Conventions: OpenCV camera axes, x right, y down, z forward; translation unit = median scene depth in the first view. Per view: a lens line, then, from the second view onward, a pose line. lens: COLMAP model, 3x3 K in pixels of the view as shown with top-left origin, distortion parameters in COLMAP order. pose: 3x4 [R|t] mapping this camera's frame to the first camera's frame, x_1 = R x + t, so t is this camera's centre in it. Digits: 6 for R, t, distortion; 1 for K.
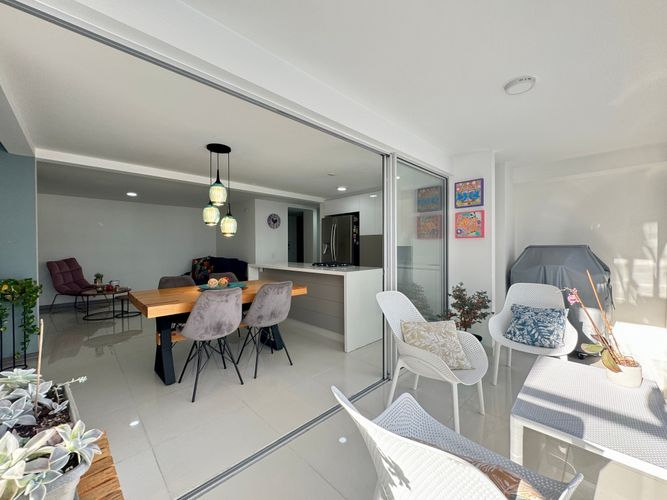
lens RADIAL K [[266.0, 0, 332.9], [0, 266.0, 250.9], [0, 0, 1]] dist [-0.000861, -0.000084]
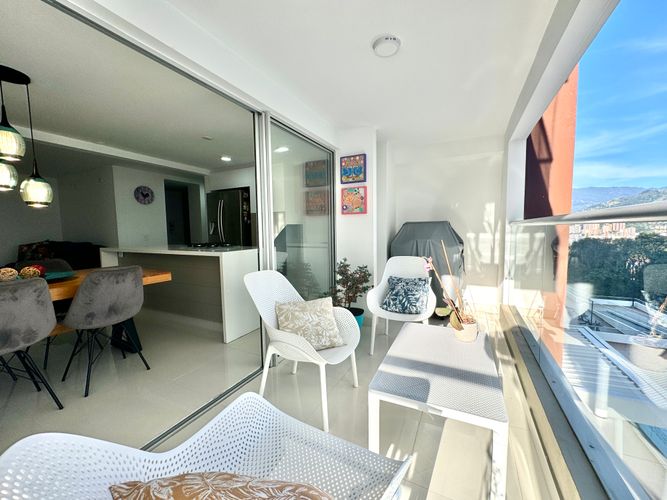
lens RADIAL K [[266.0, 0, 332.3], [0, 266.0, 250.7], [0, 0, 1]] dist [-0.000861, -0.000084]
pose [[0.945626, -0.033507, 0.323525, 0.109888], [0.012642, 0.997714, 0.066381, 0.022339], [-0.325009, -0.058681, 0.943888, 0.073501]]
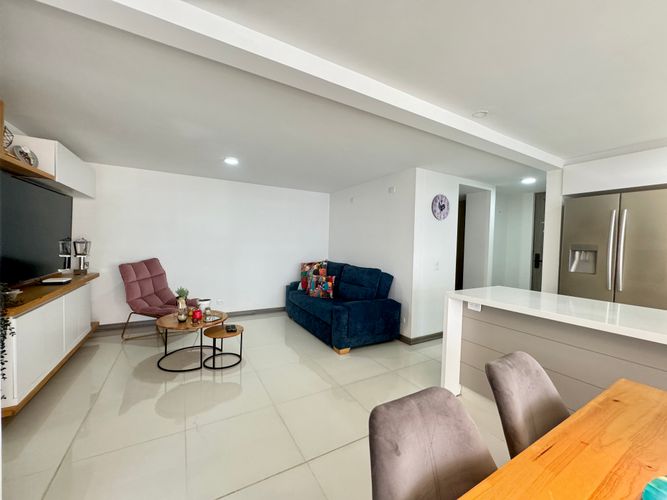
lens RADIAL K [[266.0, 0, 334.0], [0, 266.0, 250.1], [0, 0, 1]] dist [-0.000861, -0.000084]
pose [[0.968551, 0.036470, -0.246127, -0.617266], [-0.033293, 0.999300, 0.017060, -0.040451], [0.246577, -0.008329, 0.969088, 0.771736]]
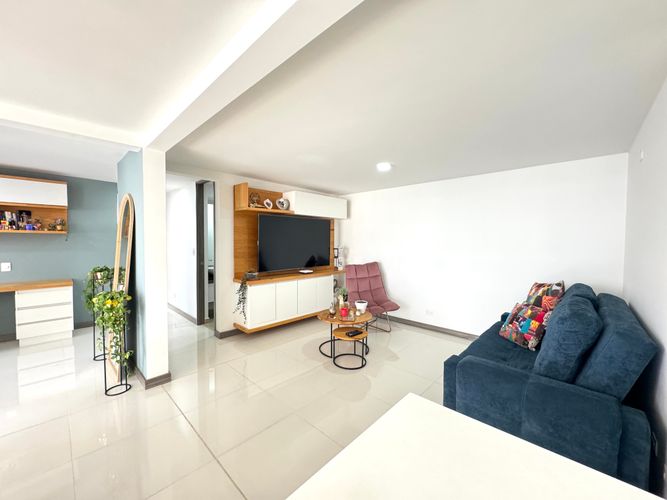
lens RADIAL K [[266.0, 0, 334.0], [0, 266.0, 250.2], [0, 0, 1]] dist [-0.000861, -0.000084]
pose [[0.043546, 0.040521, -0.998229, -0.240929], [-0.020387, 0.999005, 0.039664, -0.074191], [0.998843, 0.018623, 0.044329, 1.468312]]
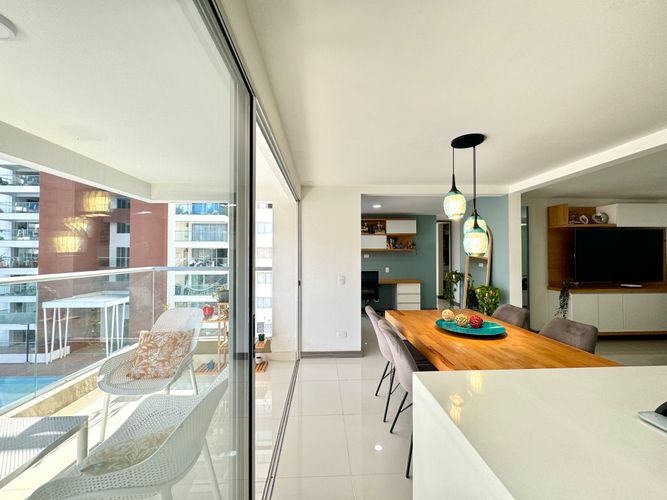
lens RADIAL K [[266.0, 0, 332.7], [0, 266.0, 250.6], [0, 0, 1]] dist [-0.000861, -0.000084]
pose [[-0.662824, -0.006771, -0.748745, 0.362588], [-0.006633, 0.999973, -0.003171, -0.064839], [0.748746, 0.002864, -0.662851, 1.135567]]
